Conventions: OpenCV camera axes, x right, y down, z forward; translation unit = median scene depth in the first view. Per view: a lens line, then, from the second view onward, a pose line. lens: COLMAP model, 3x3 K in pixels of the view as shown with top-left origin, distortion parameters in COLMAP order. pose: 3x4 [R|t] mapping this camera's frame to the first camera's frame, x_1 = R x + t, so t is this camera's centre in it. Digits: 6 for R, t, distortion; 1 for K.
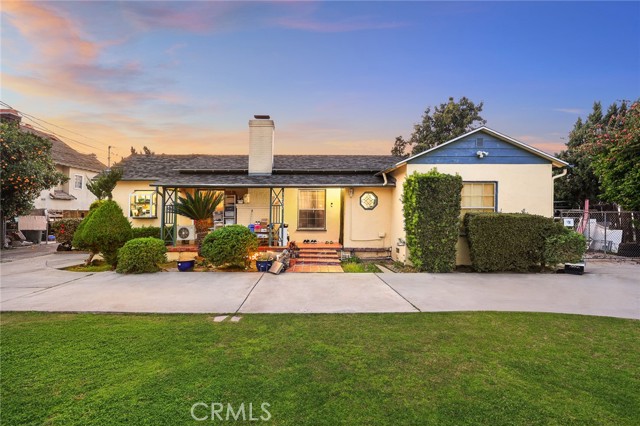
lens RADIAL K [[303.7, 0, 319.4], [0, 303.7, 212.3], [0, 0, 1]] dist [0.001298, 0.000516]
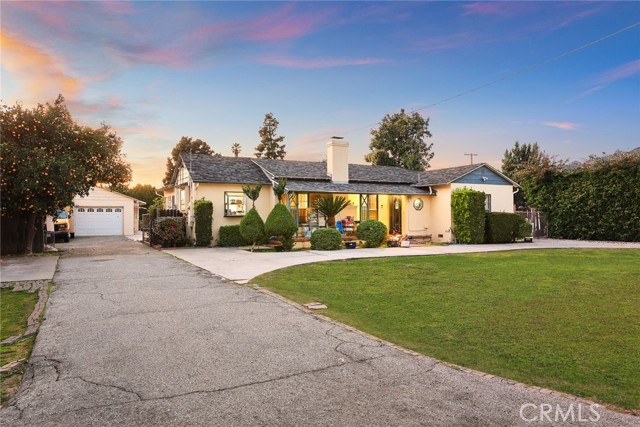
lens RADIAL K [[474.3, 0, 320.8], [0, 474.3, 212.3], [0, 0, 1]] dist [0.000541, -0.000837]
pose [[0.890306, 0.002021, 0.455358, -1.334865], [0.000342, 0.999987, -0.005107, 0.013760], [-0.455362, 0.004703, 0.890294, -0.863882]]
